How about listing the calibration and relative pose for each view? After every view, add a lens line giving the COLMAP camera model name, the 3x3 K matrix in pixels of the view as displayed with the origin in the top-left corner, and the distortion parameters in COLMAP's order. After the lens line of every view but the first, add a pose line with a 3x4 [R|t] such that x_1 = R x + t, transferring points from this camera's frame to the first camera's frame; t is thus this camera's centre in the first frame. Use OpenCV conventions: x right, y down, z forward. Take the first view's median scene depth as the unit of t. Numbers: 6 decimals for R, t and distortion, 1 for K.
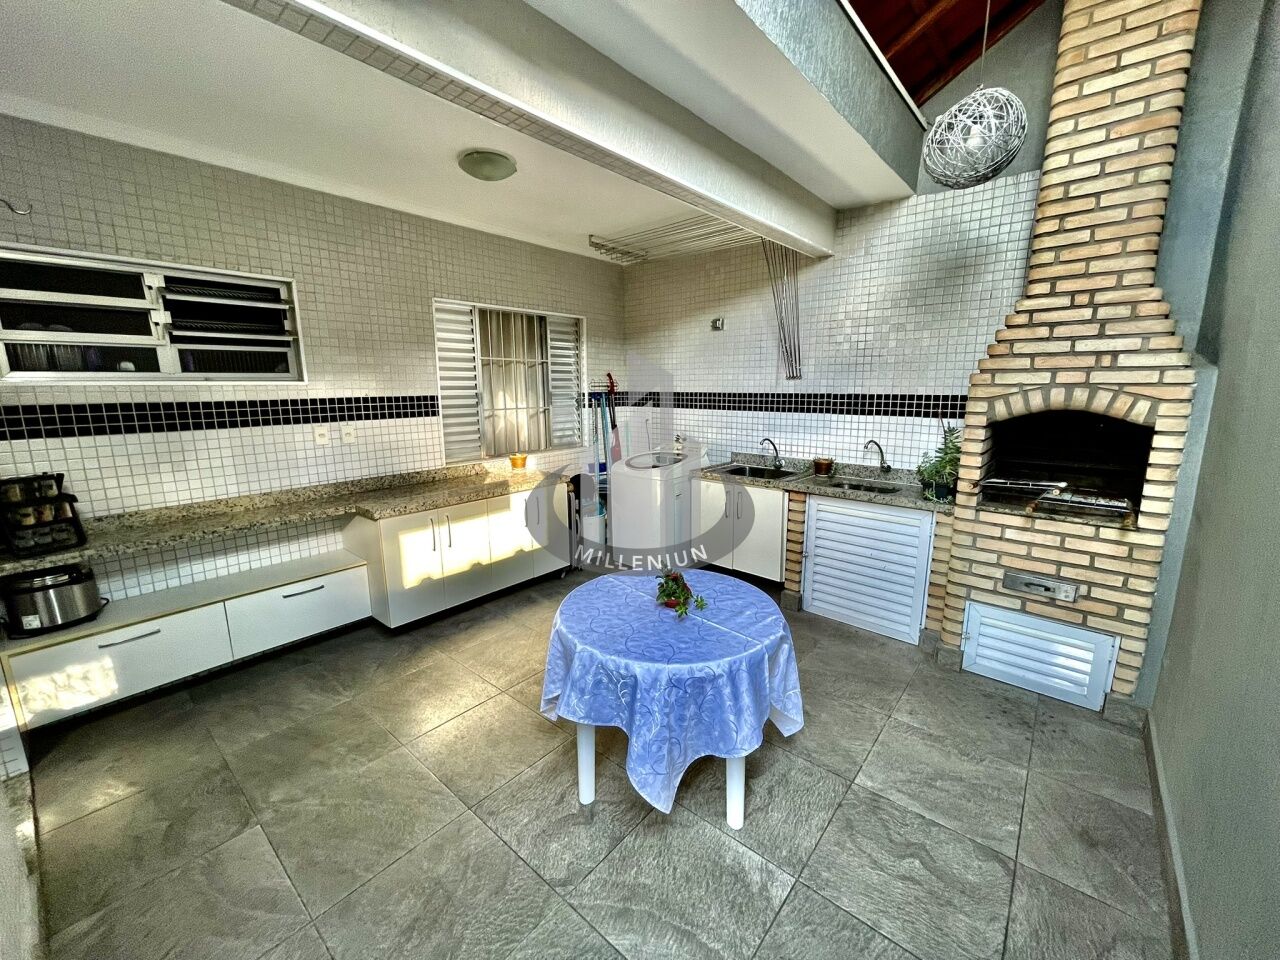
lens RADIAL K [[517.6, 0, 637.9], [0, 517.6, 482.7], [0, 0, 1]] dist [-0.000495, 0.000176]
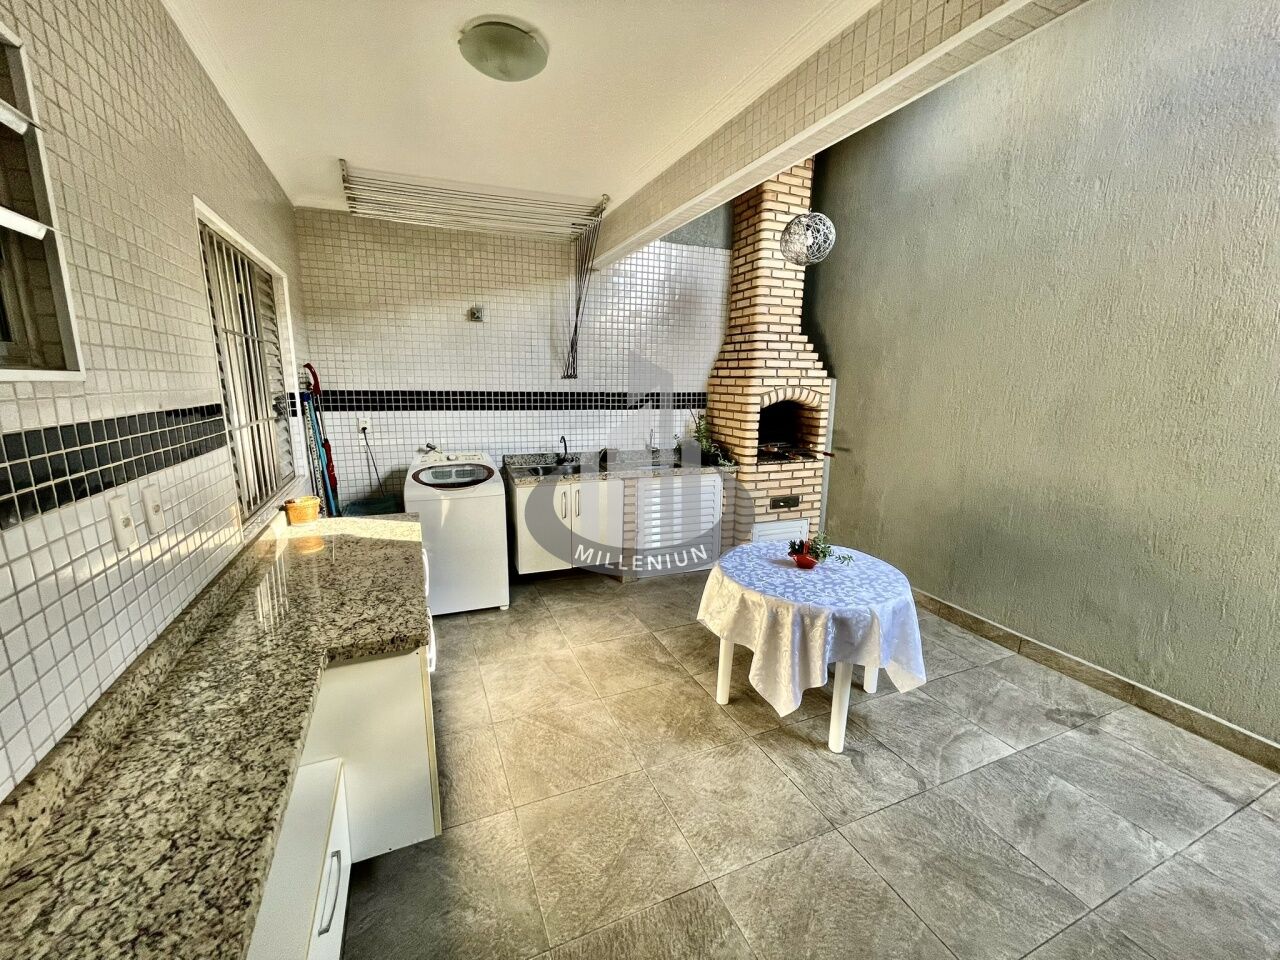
lens RADIAL K [[517.6, 0, 637.9], [0, 517.6, 482.7], [0, 0, 1]] dist [-0.000495, 0.000176]
pose [[0.440181, -0.166954, 0.882251, -0.898579], [0.157790, 0.981654, 0.107039, -0.120645], [-0.883936, 0.092094, 0.458449, 0.602729]]
